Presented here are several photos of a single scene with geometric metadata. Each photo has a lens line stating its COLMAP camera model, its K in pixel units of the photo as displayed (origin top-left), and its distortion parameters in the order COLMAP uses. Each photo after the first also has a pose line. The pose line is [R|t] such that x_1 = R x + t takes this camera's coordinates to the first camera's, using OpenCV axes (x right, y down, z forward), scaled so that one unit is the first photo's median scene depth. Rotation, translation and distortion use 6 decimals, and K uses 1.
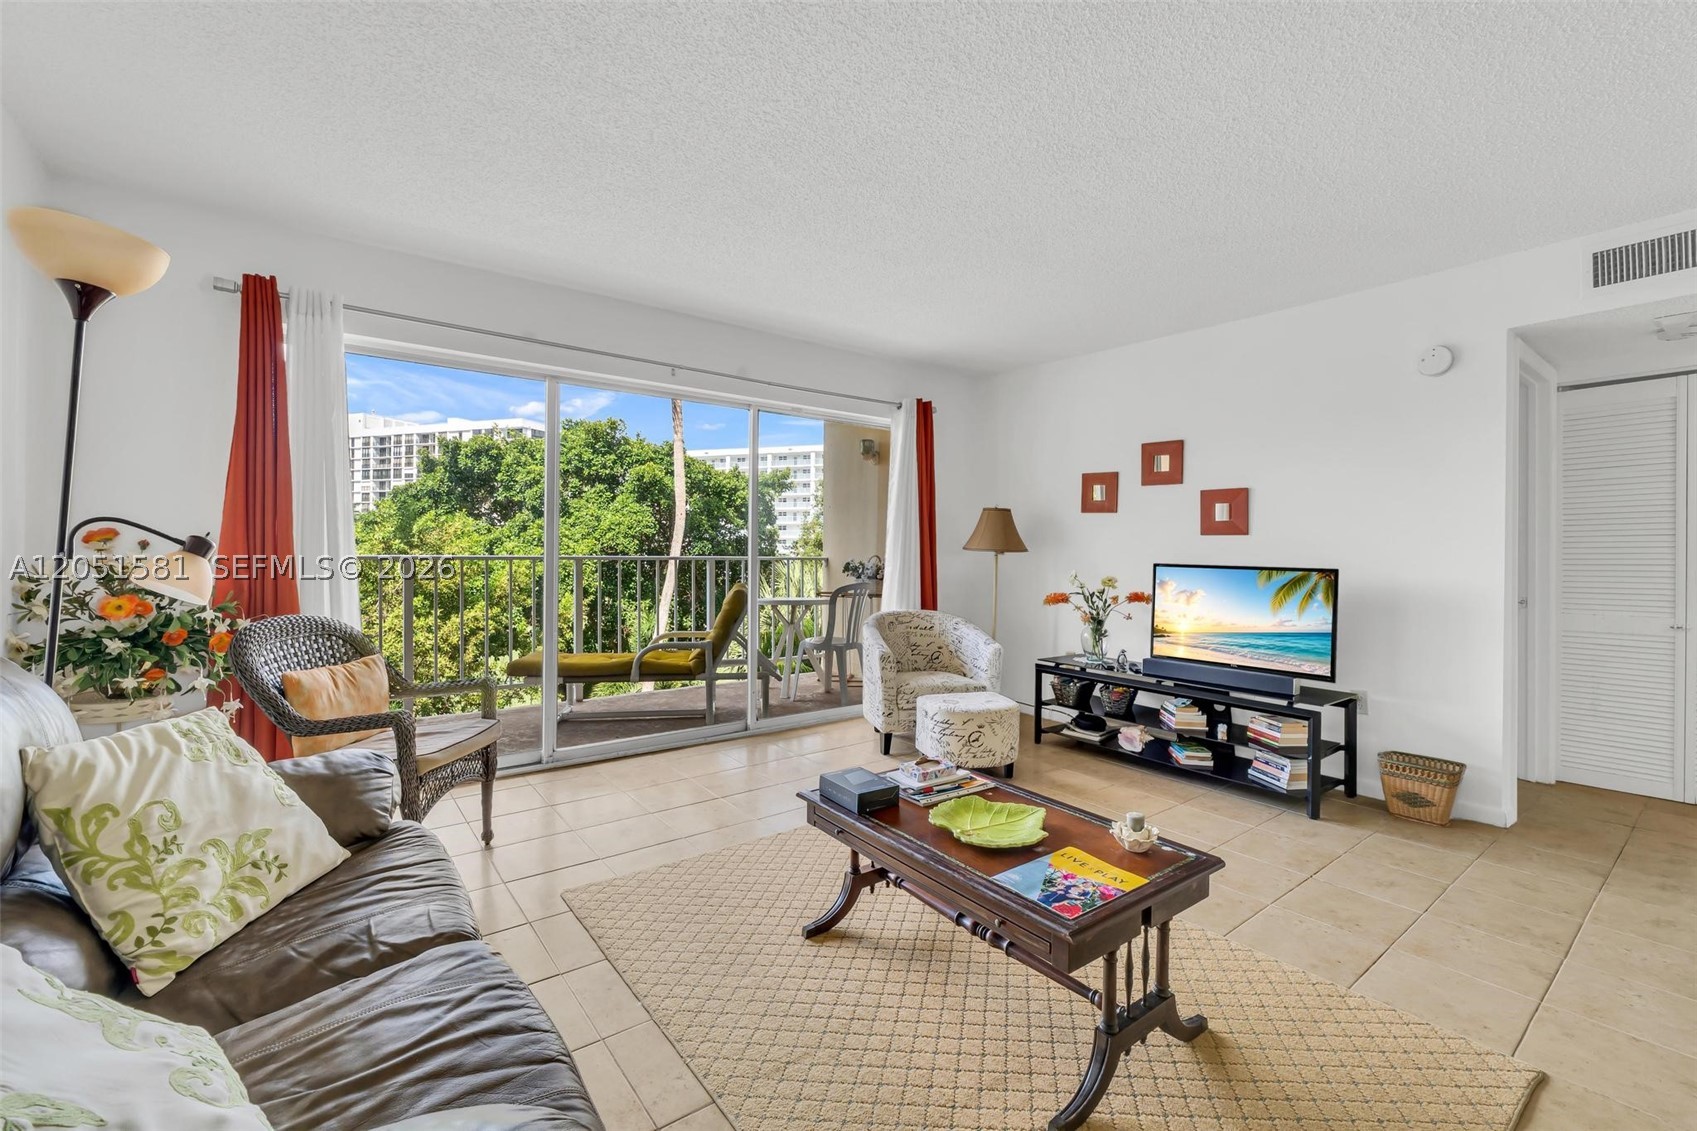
lens RADIAL K [[724.1, 0, 854.7], [0, 724.1, 561.0], [0, 0, 1]] dist [0.004860, 0.000108]
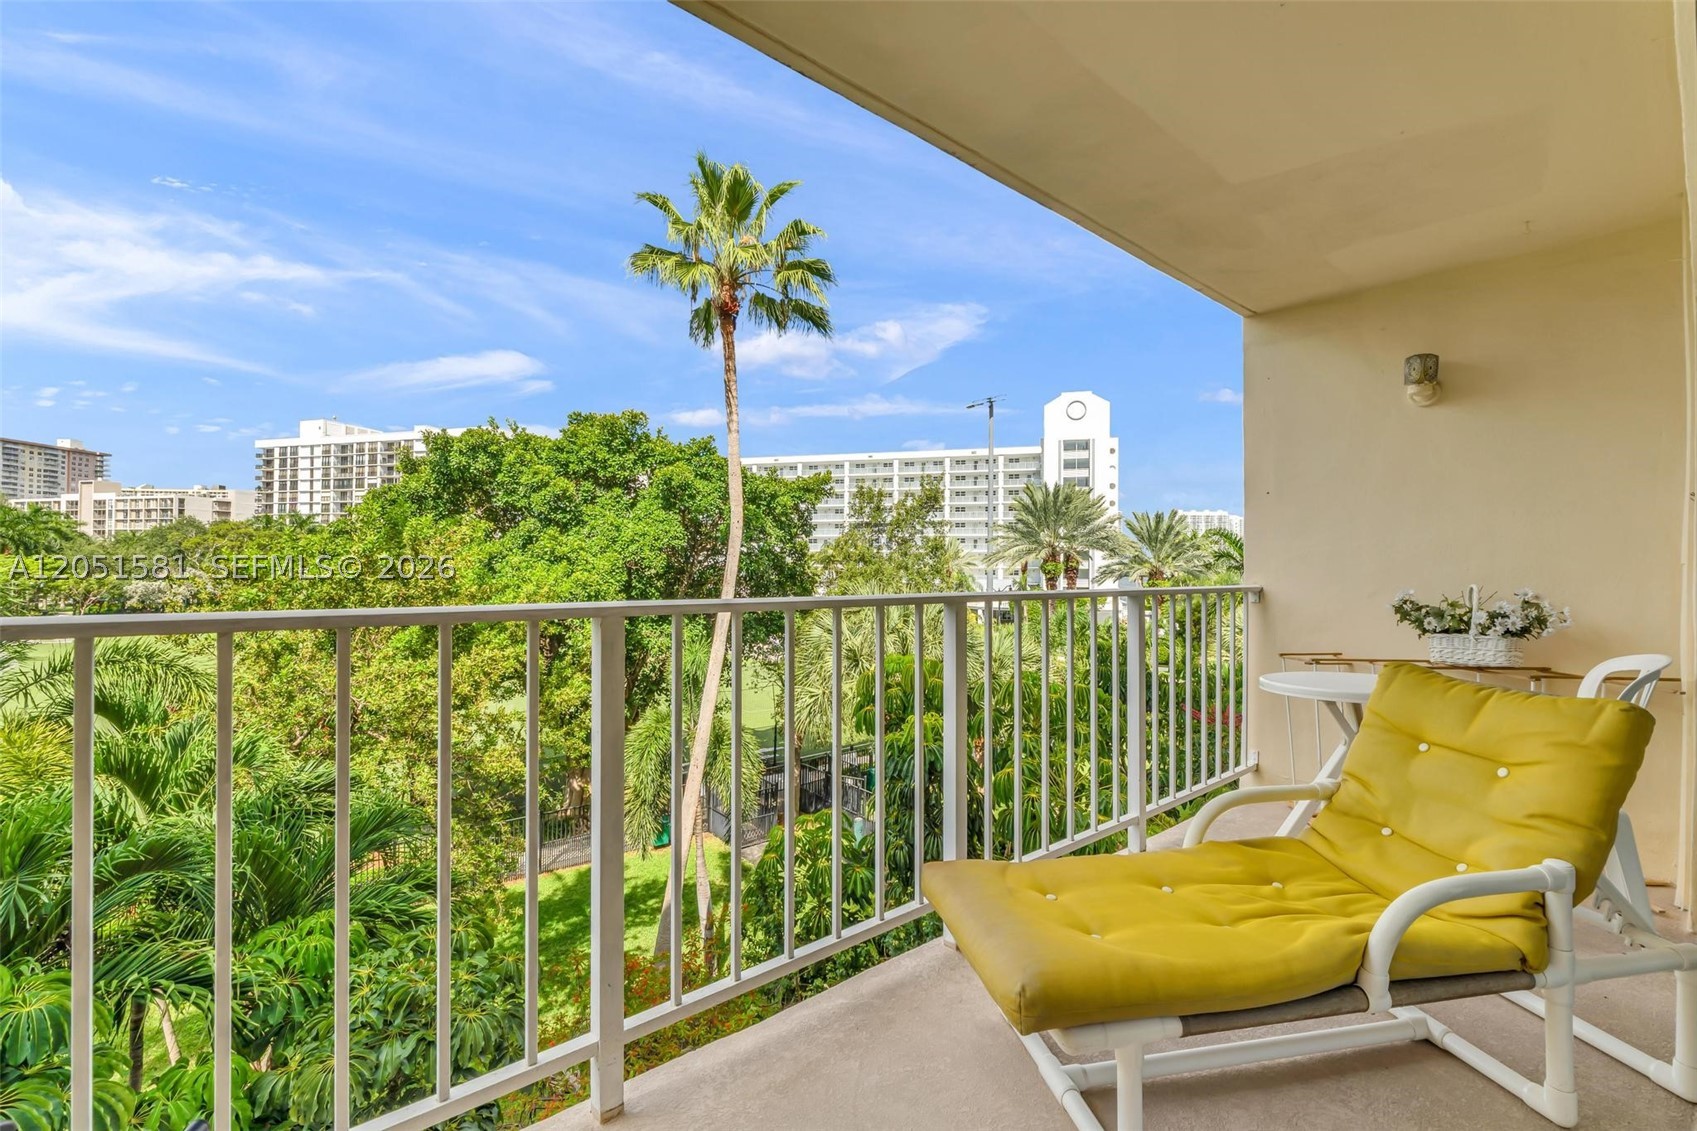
lens RADIAL K [[724.1, 0, 853.4], [0, 724.1, 567.1], [0, 0, 1]] dist [0.004860, 0.000108]
pose [[0.999302, 0.001525, 0.037327, -0.111437], [-0.001138, 0.999945, -0.010397, -0.005099], [-0.037341, 0.010347, 0.999249, 0.148044]]
